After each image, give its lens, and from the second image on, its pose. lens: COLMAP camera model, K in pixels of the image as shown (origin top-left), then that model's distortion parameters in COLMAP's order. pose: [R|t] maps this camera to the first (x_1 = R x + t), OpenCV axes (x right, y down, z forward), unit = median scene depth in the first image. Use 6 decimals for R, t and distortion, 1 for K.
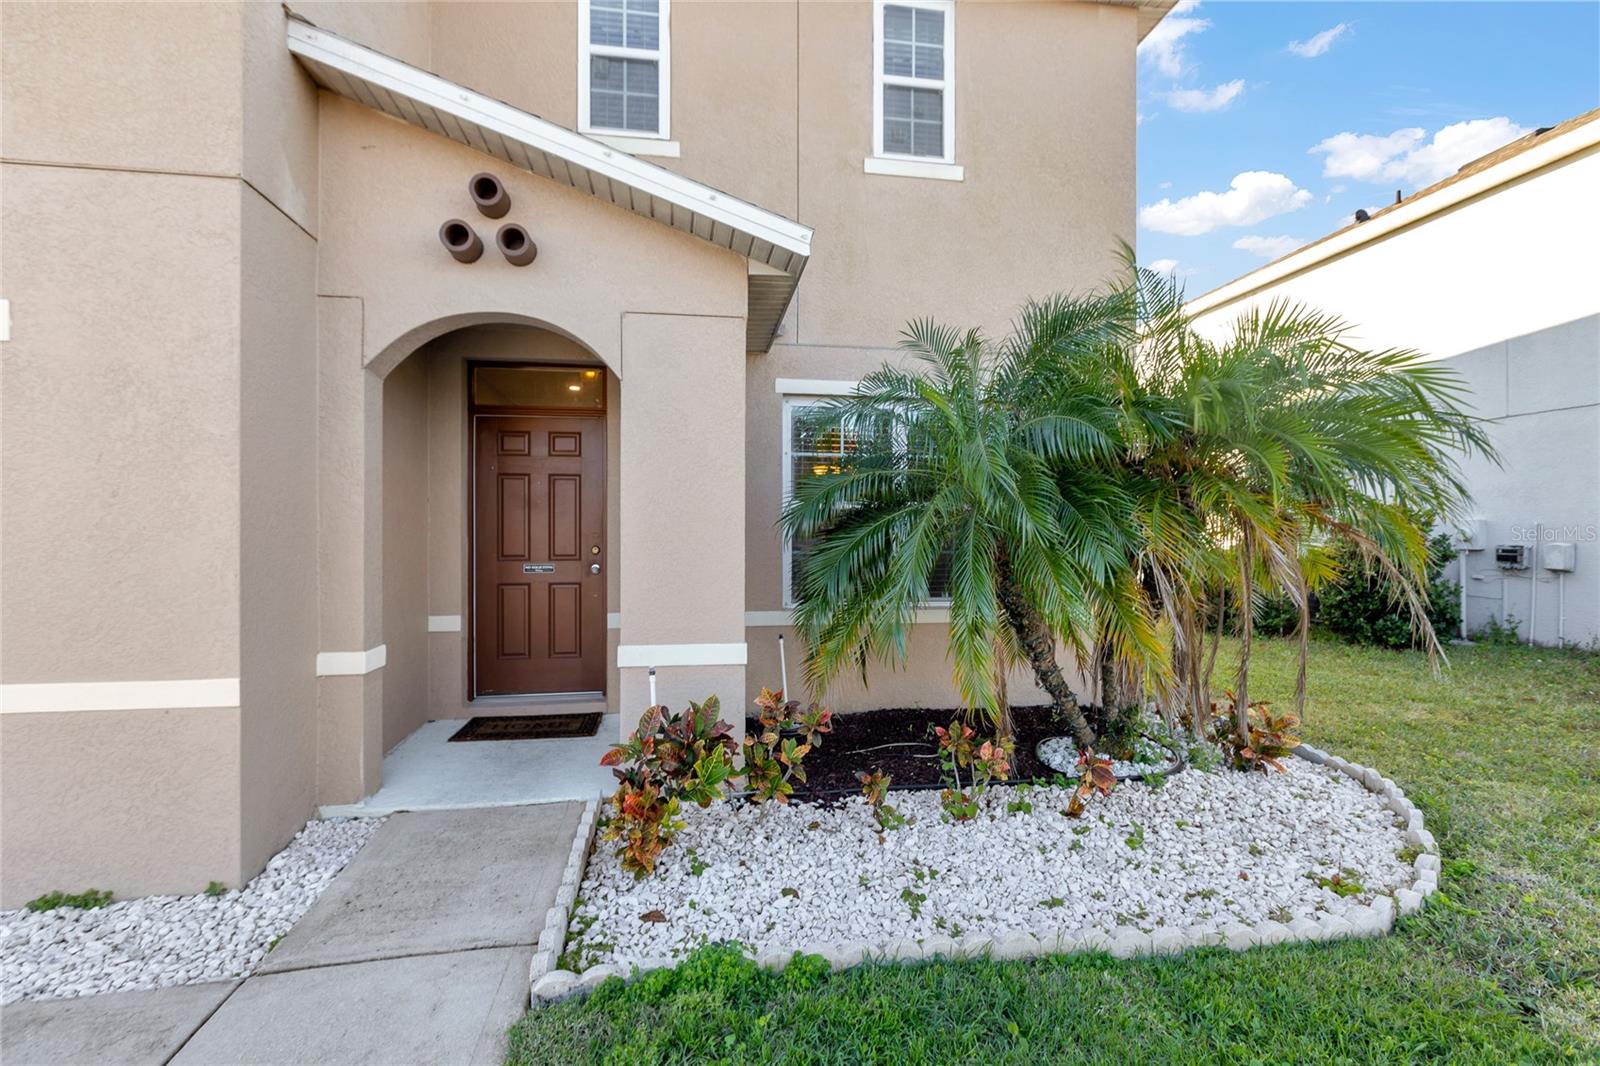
lens RADIAL K [[741.2, 0, 802.4], [0, 741.2, 525.7], [0, 0, 1]] dist [-0.000261, -0.000096]
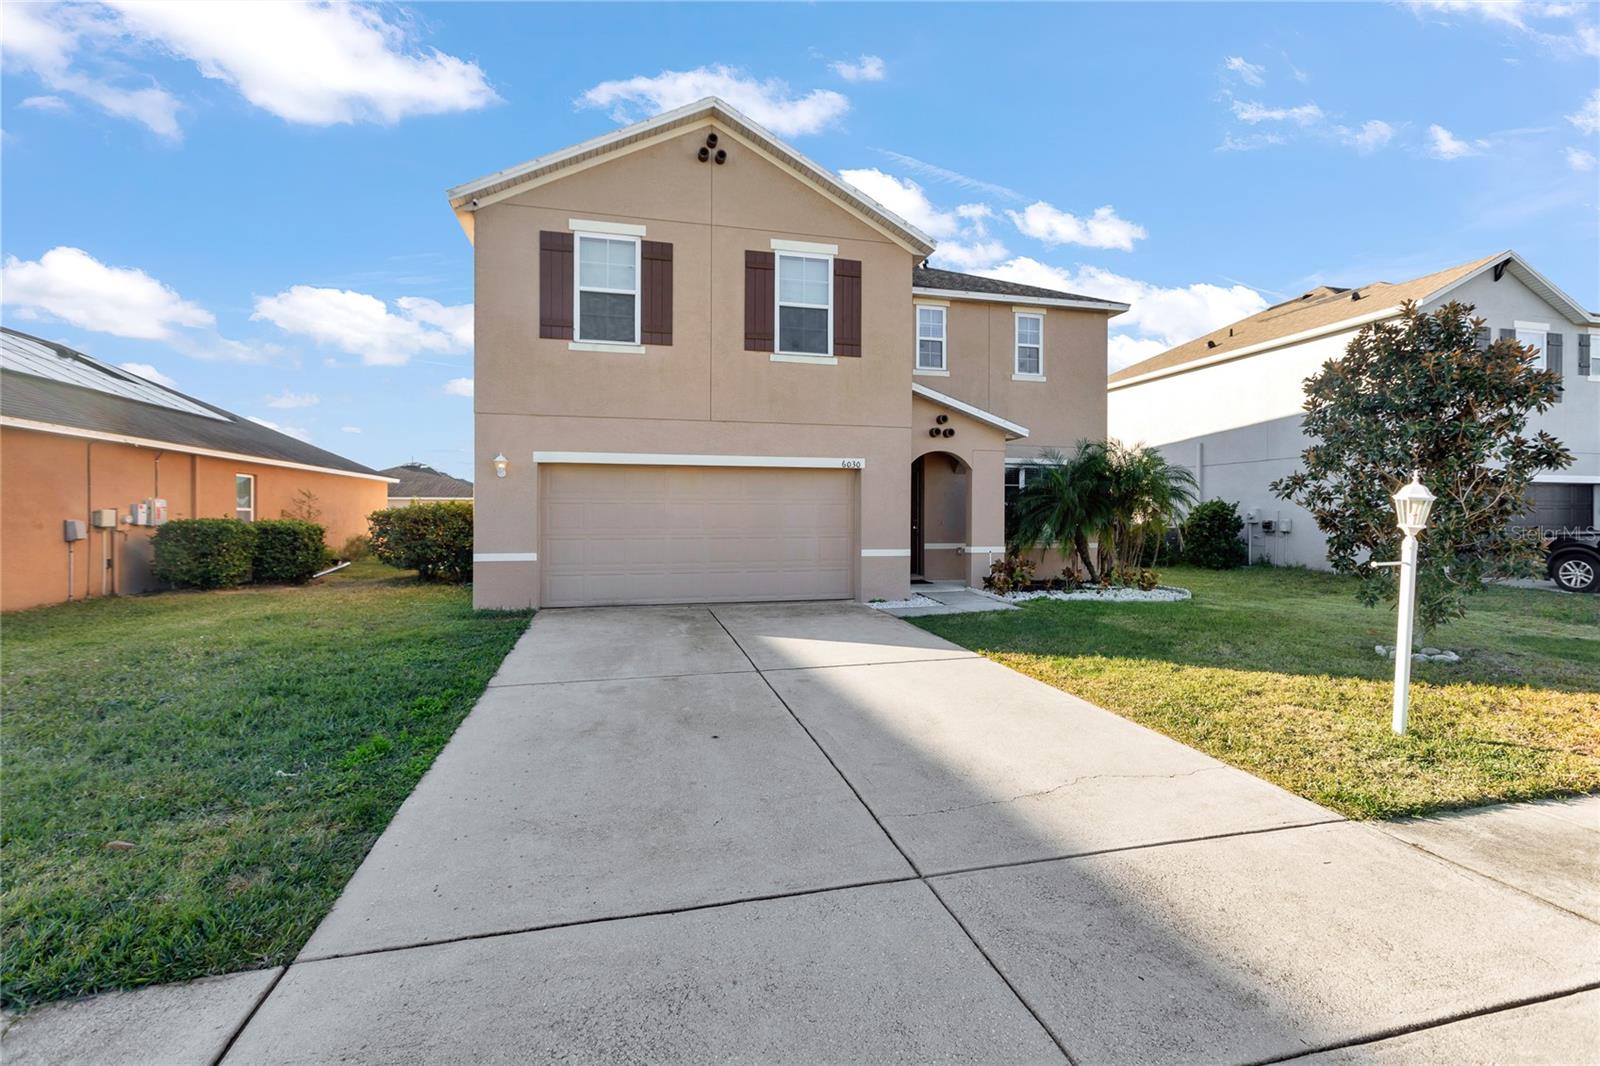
lens RADIAL K [[726.9, 0, 801.9], [0, 726.9, 511.9], [0, 0, 1]] dist [-0.001066, -0.000543]
pose [[0.996646, 0.001632, 0.081814, -0.876176], [-0.001998, 0.999988, 0.004382, -0.008710], [-0.081806, -0.004530, 0.996638, -1.540910]]
